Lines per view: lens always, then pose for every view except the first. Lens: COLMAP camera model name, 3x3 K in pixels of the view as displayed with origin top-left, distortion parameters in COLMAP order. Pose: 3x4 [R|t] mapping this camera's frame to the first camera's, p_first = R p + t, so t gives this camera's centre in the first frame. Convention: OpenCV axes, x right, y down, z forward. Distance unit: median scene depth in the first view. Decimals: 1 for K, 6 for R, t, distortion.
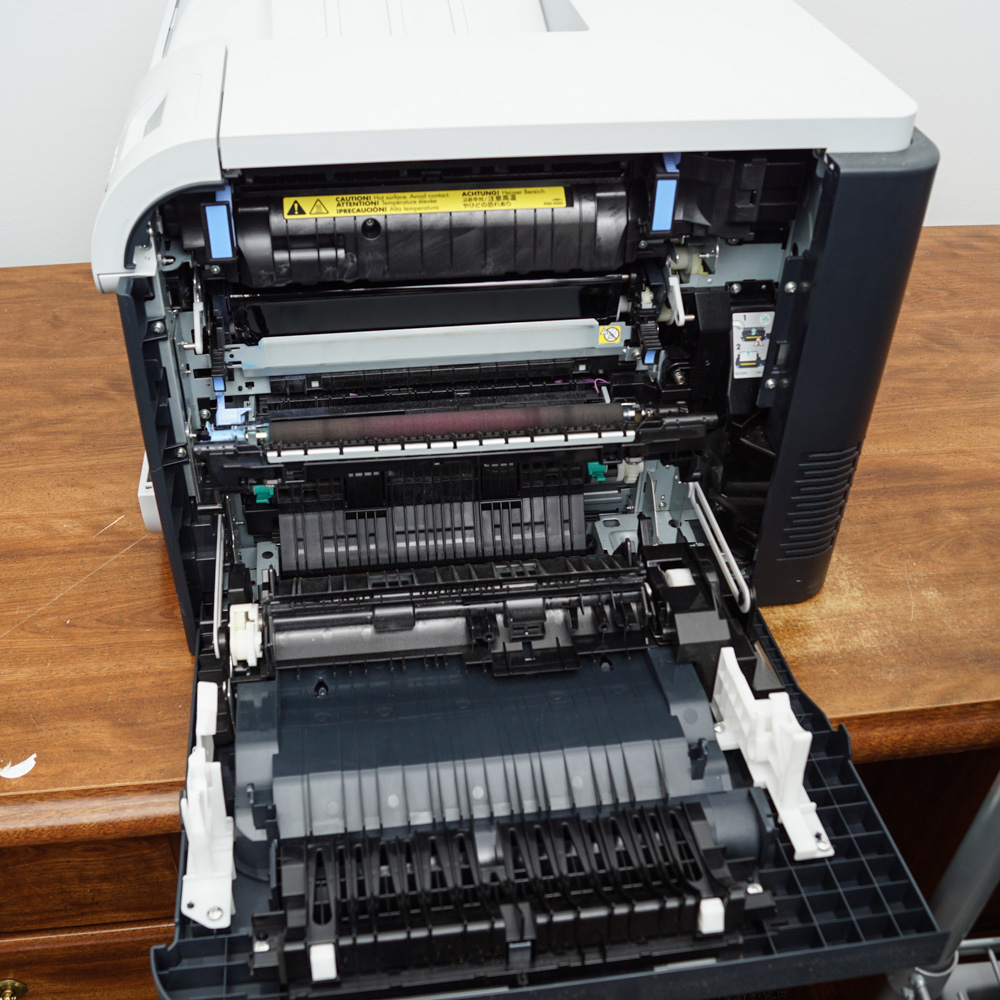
lens RADIAL K [[1140.5, 0, 485.8], [0, 1140.5, 506.1], [0, 0, 1]] dist [-0.086178, 0.000000]
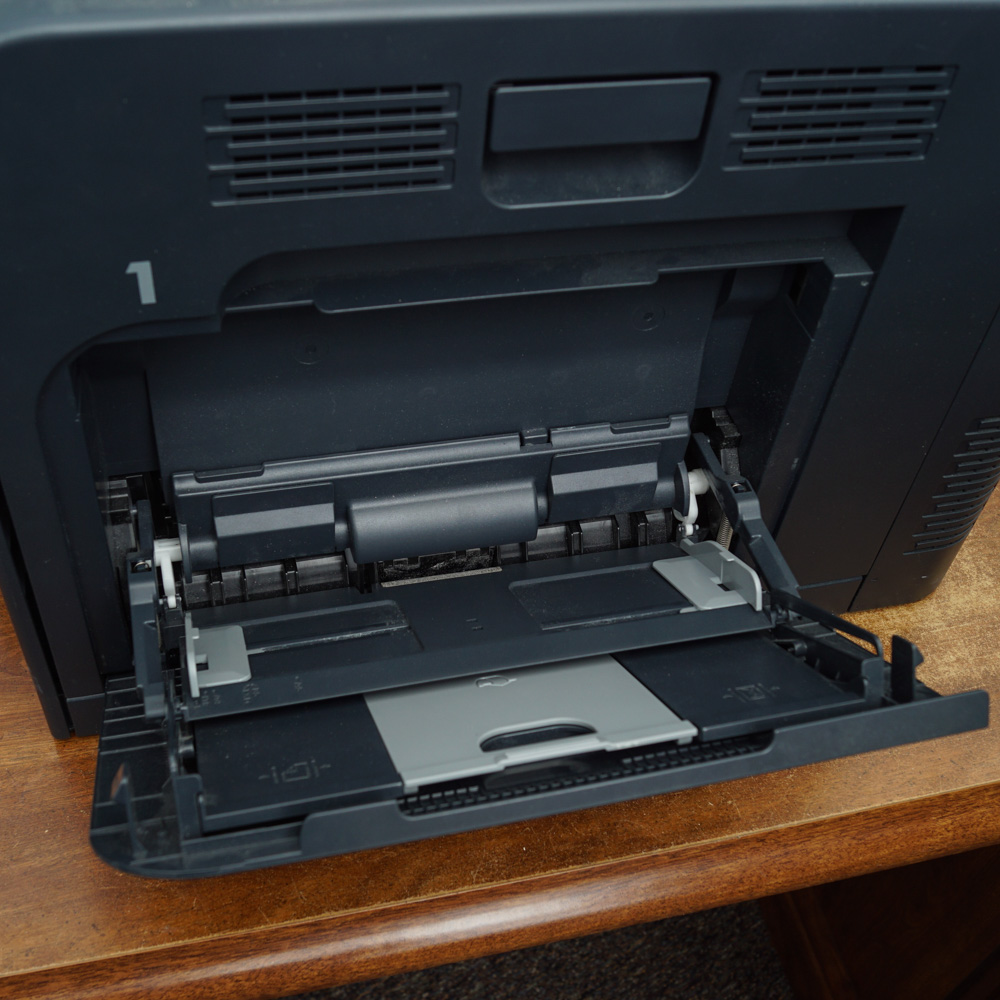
lens RADIAL K [[1252.4, 0, 496.5], [0, 1252.4, 521.0], [0, 0, 1]] dist [-0.078431, 0.000000]
pose [[0.992135, -0.034293, 0.120386, -0.083429], [0.014721, 0.987032, 0.159847, -0.096837], [-0.124307, -0.156817, 0.979774, 0.270520]]
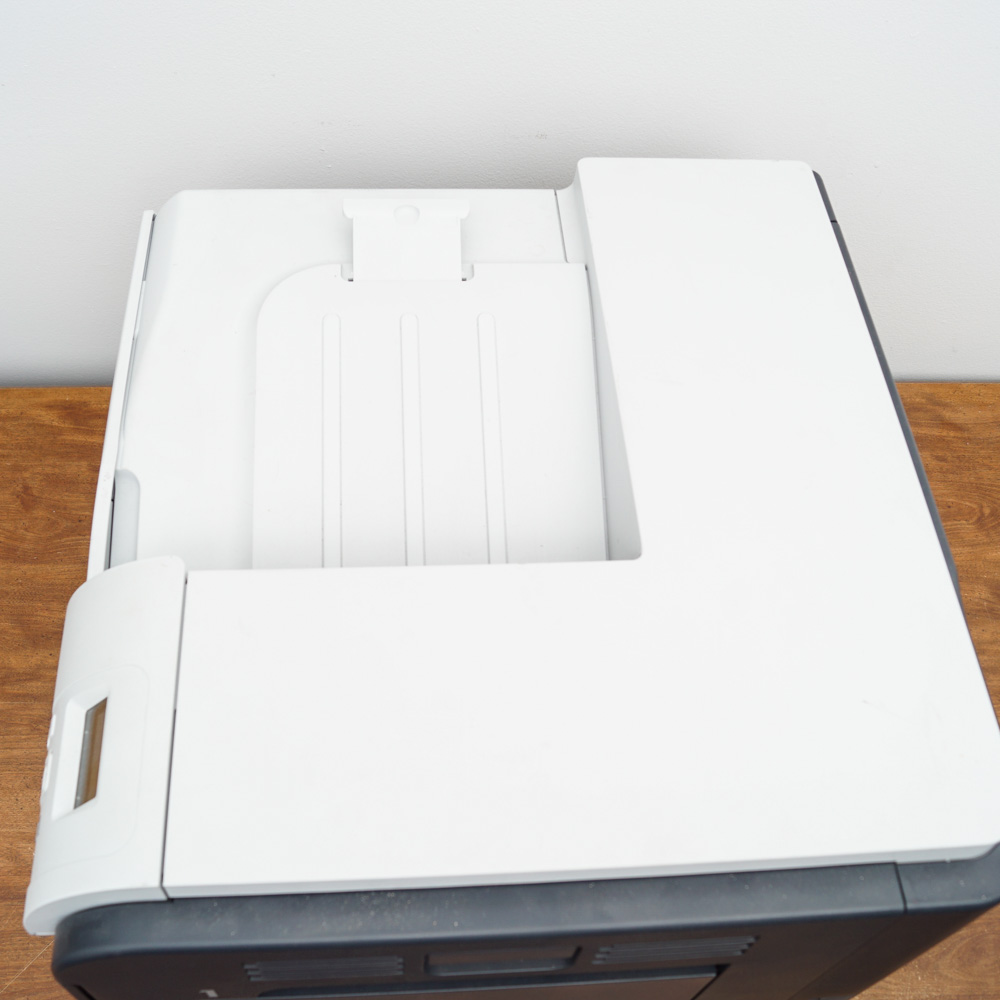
lens RADIAL K [[1140.5, 0, 491.5], [0, 1140.5, 499.1], [0, 0, 1]] dist [-0.086178, 0.000000]
pose [[0.996177, 0.087067, -0.007094, -0.010419], [-0.081873, 0.958893, 0.271699, -0.578340], [0.030459, -0.270079, 0.962356, 0.200074]]
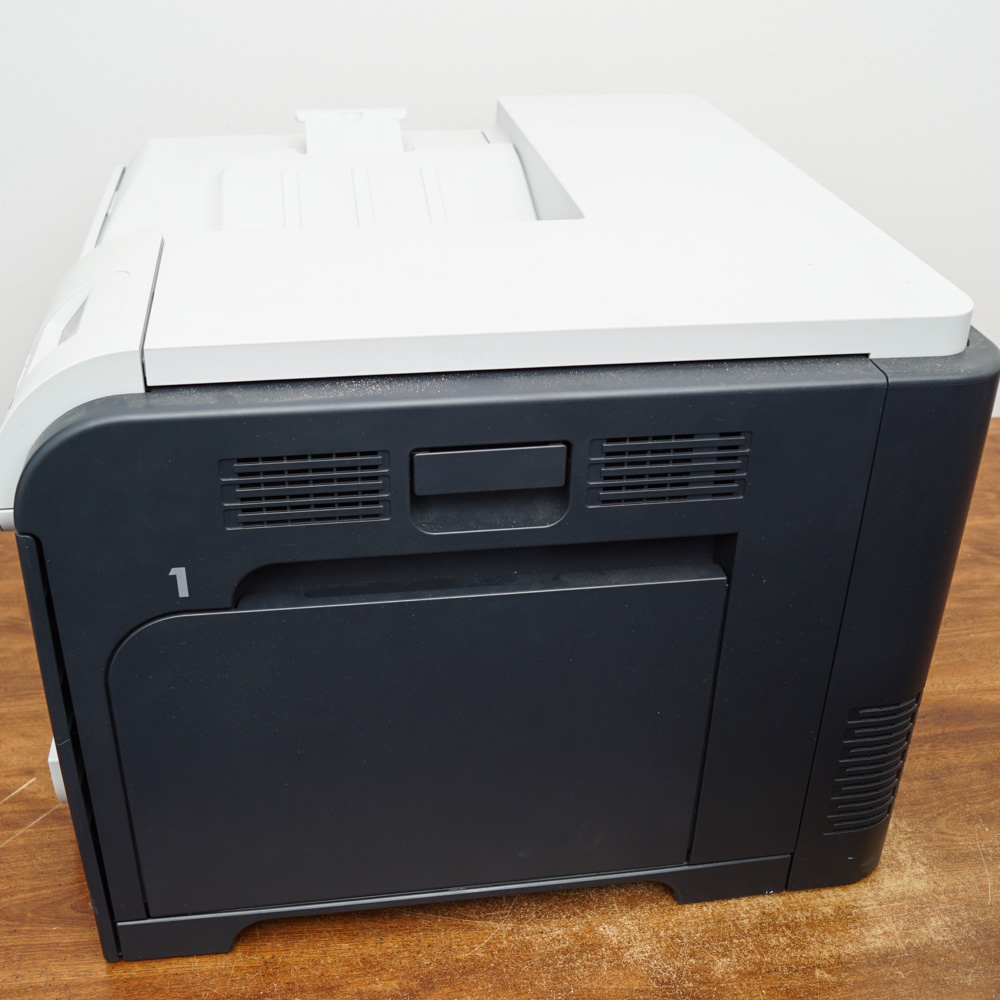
lens RADIAL K [[1252.4, 0, 483.7], [0, 1252.4, 510.9], [0, 0, 1]] dist [-0.078431, 0.000000]
pose [[0.999945, -0.006778, 0.008026, 0.004194], [0.007961, 0.987415, -0.157949, -0.042959], [-0.006854, 0.158004, 0.987415, 0.074803]]
